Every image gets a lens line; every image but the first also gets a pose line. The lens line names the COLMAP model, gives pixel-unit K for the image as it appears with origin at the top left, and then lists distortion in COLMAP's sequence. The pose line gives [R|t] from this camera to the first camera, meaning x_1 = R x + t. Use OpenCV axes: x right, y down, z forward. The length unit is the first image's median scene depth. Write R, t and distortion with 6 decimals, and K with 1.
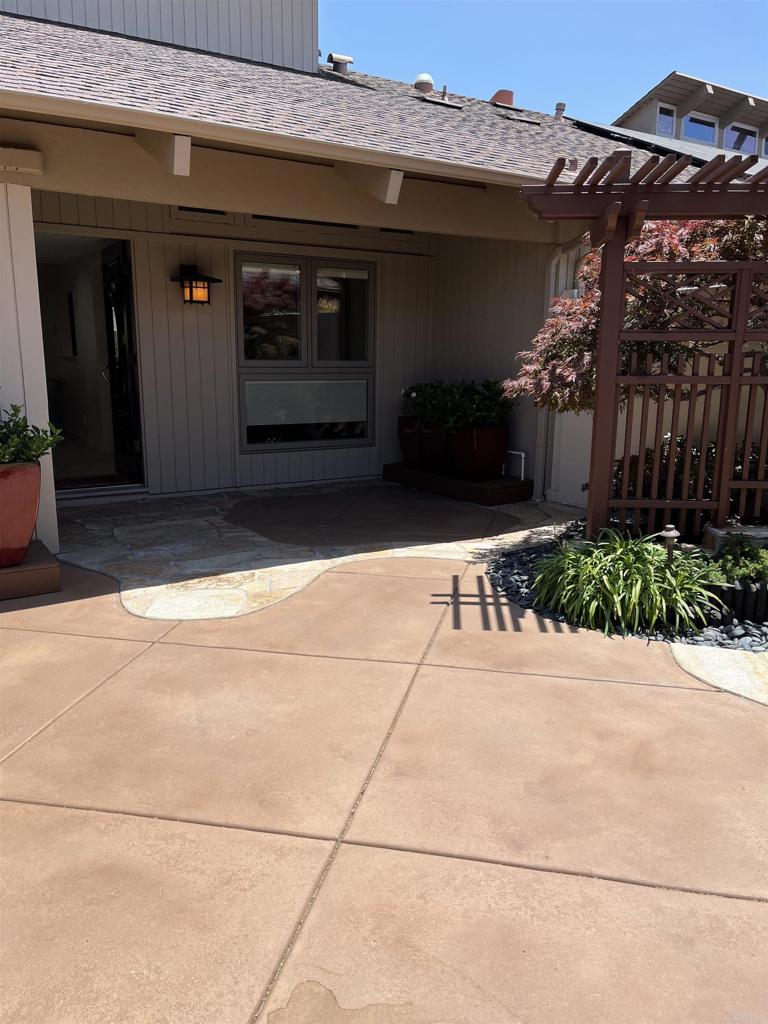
lens RADIAL K [[779.2, 0, 378.8], [0, 779.2, 505.3], [0, 0, 1]] dist [0.047271, -0.037806]
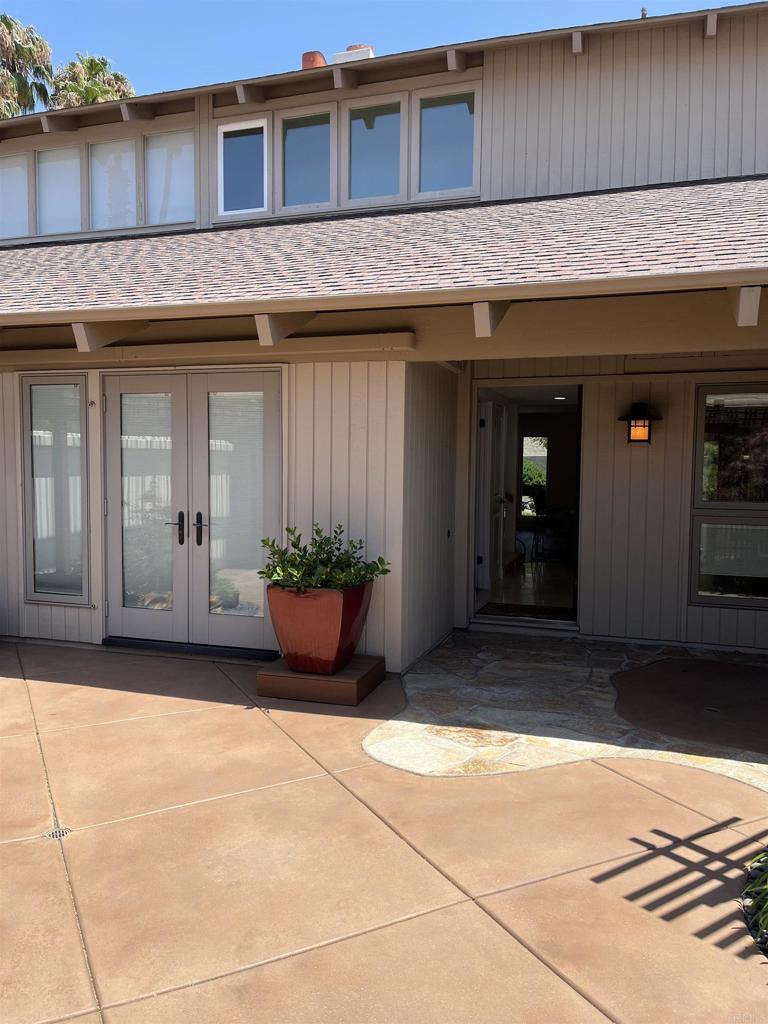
lens RADIAL K [[779.2, 0, 380.8], [0, 779.2, 515.7], [0, 0, 1]] dist [0.047271, -0.037806]
pose [[0.645159, 0.052267, -0.762258, 0.450432], [-0.154182, 0.986039, -0.062885, -0.093953], [0.748330, 0.158097, 0.644211, 0.253035]]
